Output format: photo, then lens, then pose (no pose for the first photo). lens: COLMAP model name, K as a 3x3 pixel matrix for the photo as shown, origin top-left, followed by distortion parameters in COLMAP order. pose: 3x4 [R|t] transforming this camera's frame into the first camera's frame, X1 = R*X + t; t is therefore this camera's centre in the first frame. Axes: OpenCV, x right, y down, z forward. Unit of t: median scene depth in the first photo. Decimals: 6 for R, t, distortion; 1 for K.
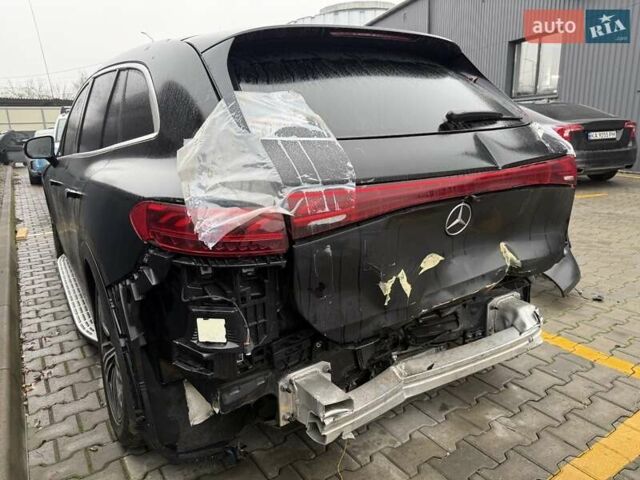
lens RADIAL K [[449.0, 0, 319.2], [0, 449.0, 244.3], [0, 0, 1]] dist [0.024284, -0.038189]
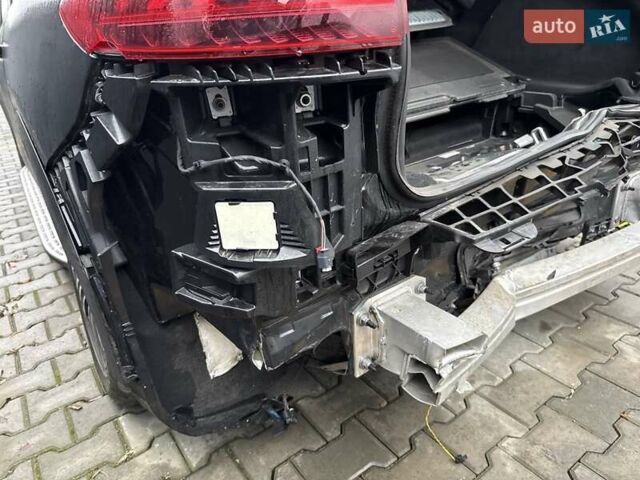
lens RADIAL K [[449.0, 0, 322.5], [0, 449.0, 241.4], [0, 0, 1]] dist [0.024284, -0.038189]
pose [[0.998691, -0.047244, 0.019581, -0.121155], [0.042938, 0.982589, 0.180762, 0.088700], [-0.027780, -0.179685, 0.983332, 0.369025]]
